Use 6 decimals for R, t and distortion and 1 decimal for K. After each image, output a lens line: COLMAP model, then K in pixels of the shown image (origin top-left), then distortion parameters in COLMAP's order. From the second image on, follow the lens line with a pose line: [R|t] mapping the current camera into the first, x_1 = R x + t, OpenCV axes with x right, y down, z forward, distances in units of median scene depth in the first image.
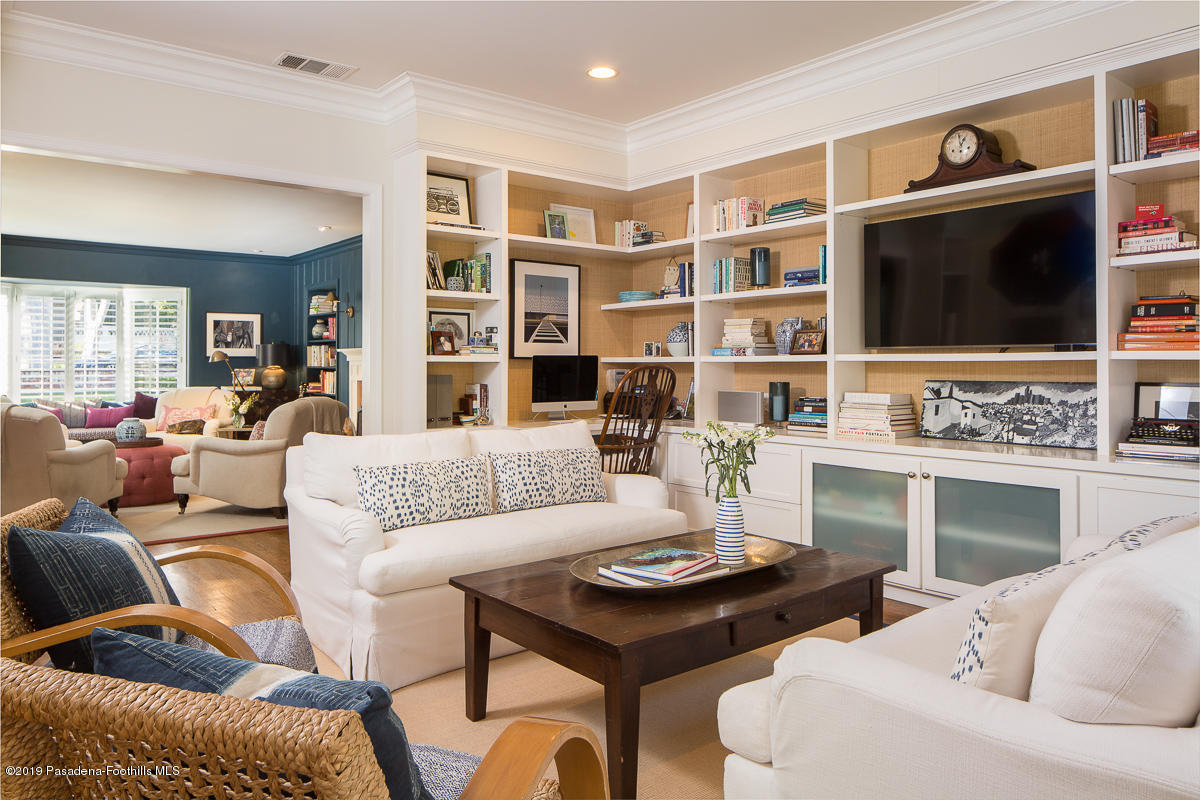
lens RADIAL K [[820.9, 0, 596.1], [0, 820.9, 354.6], [0, 0, 1]] dist [-0.005641, 0.000094]
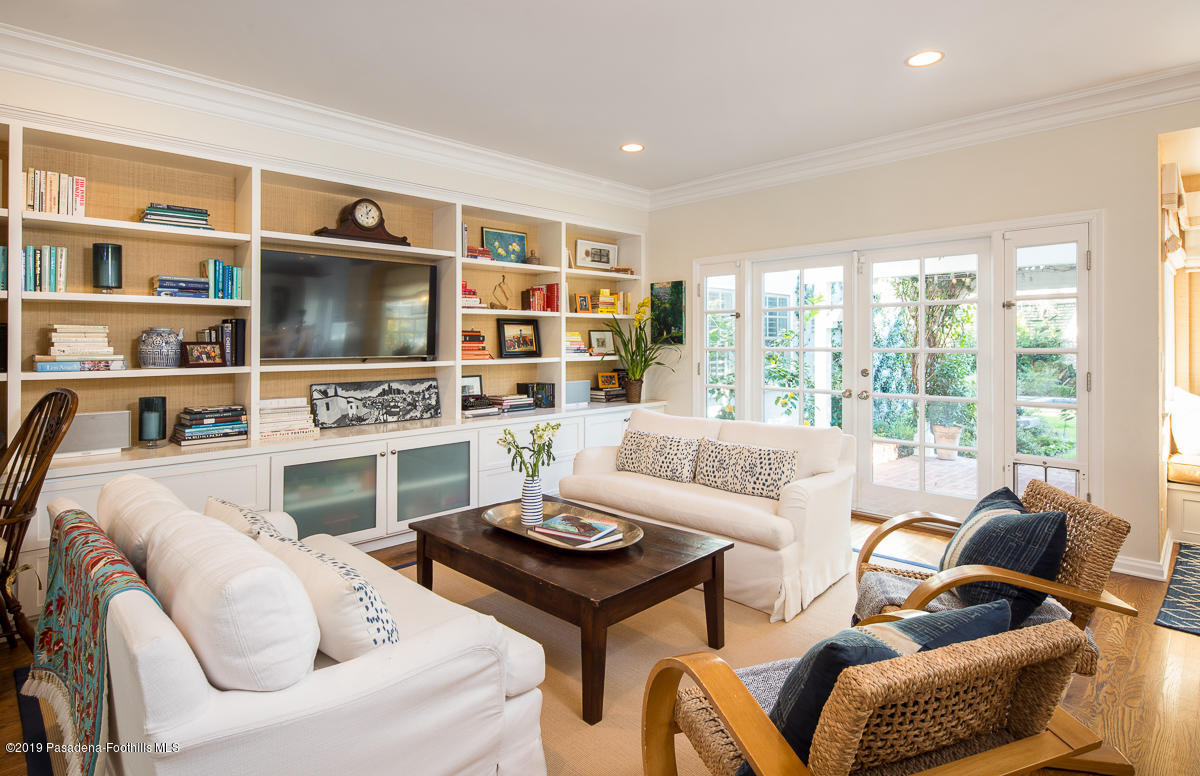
lens RADIAL K [[617.3, 0, 600.4], [0, 617.3, 340.2], [0, 0, 1]] dist [0.000084, 0.000038]
pose [[-0.106941, 0.004910, 0.994253, -0.519608], [-0.005826, 0.999968, -0.005565, -0.029822], [-0.994248, -0.006387, -0.106909, 0.581286]]
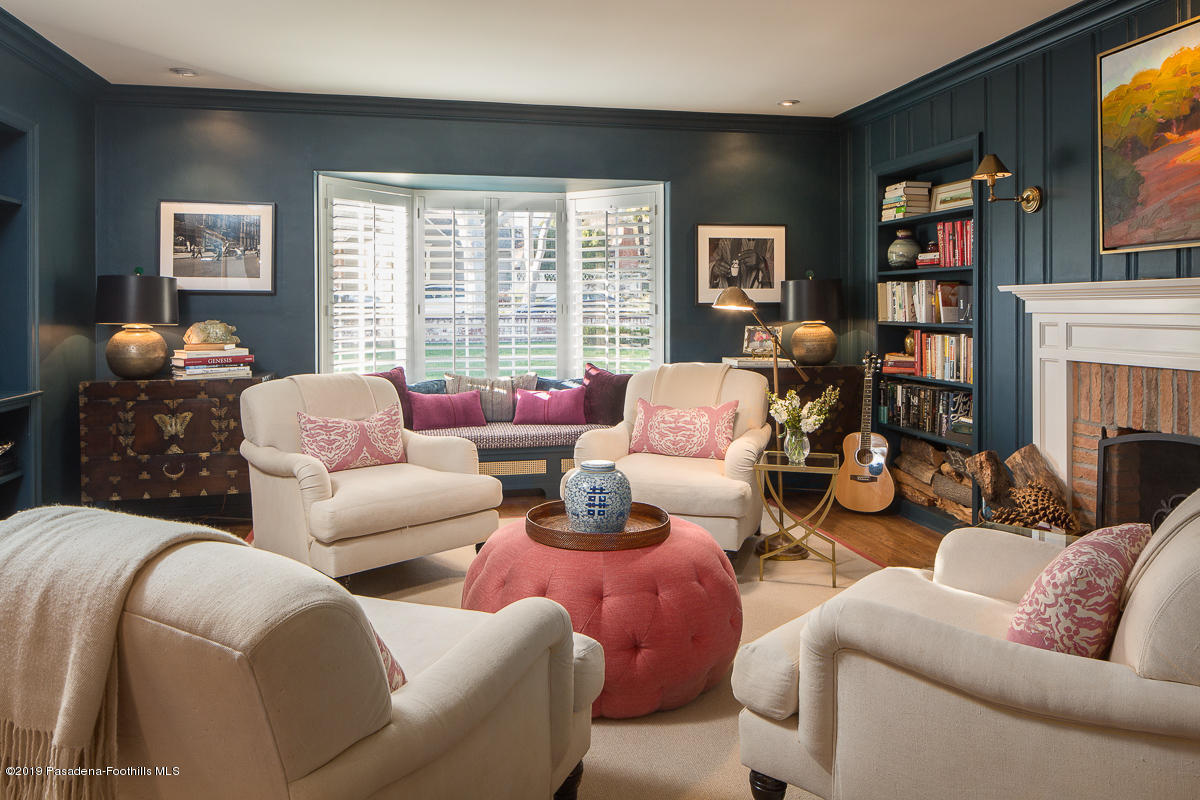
lens RADIAL K [[839.6, 0, 583.9], [0, 839.6, 301.6], [0, 0, 1]] dist [-0.004232, 0.001230]
pose [[0.881241, -0.004387, -0.472647, -0.534937], [0.006031, 0.999980, 0.001963, -0.001261], [0.472629, -0.004580, 0.881250, 0.896828]]
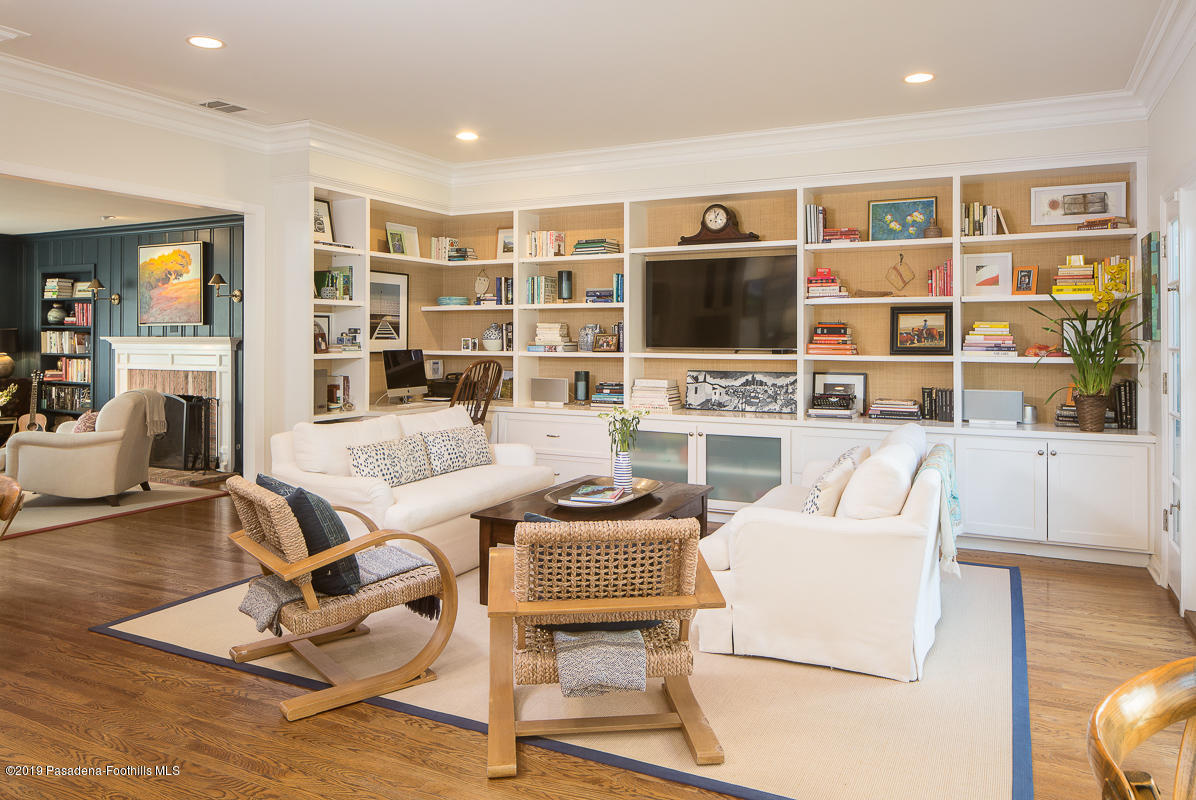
lens RADIAL K [[830.9, 0, 597.1], [0, 830.9, 330.8], [0, 0, 1]] dist [-0.003184, -0.000242]
pose [[0.913131, 0.003726, 0.407648, -0.317098], [-0.006338, 0.999967, 0.005057, -0.041180], [-0.407616, -0.007202, 0.913125, -0.267596]]
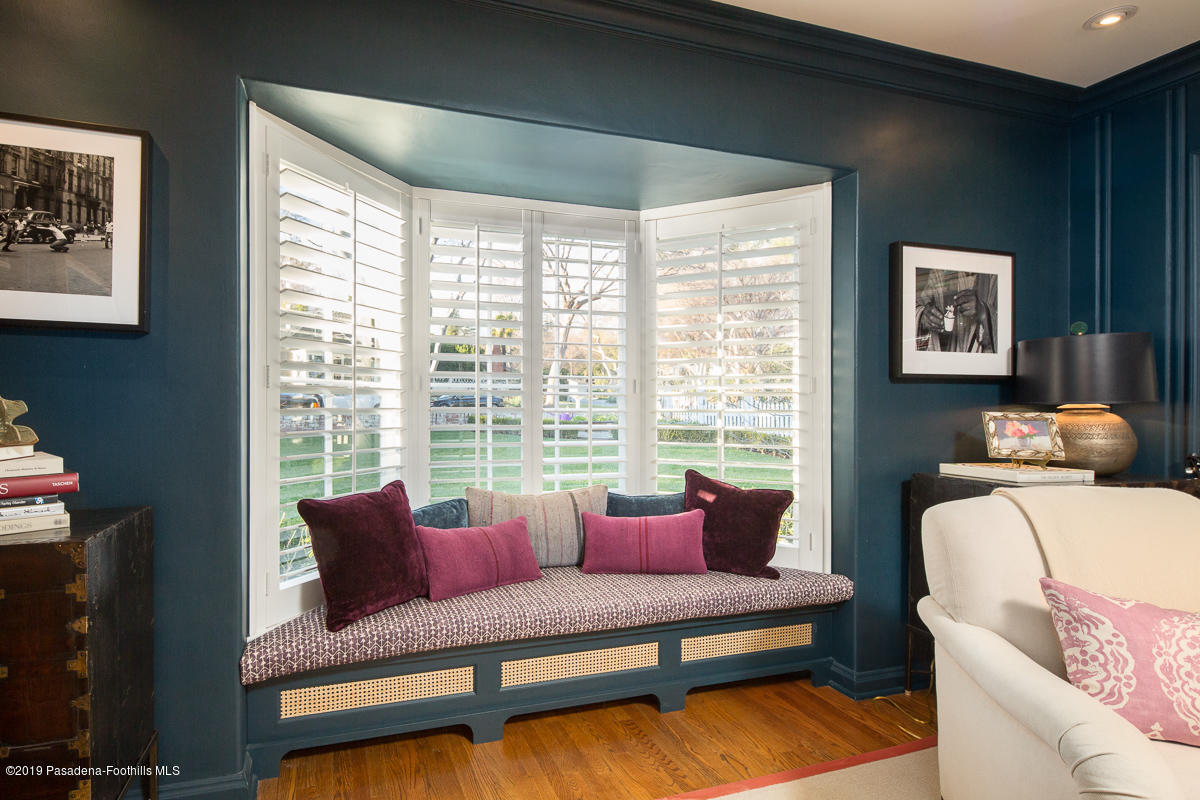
lens RADIAL K [[592.5, 0, 512.4], [0, 592.5, 403.4], [0, 0, 1]] dist [-0.001832, -0.000845]
pose [[0.925113, 0.003230, -0.379678, -1.039275], [-0.001649, 0.999989, 0.004489, 0.026291], [0.379688, -0.003527, 0.925108, 1.393834]]
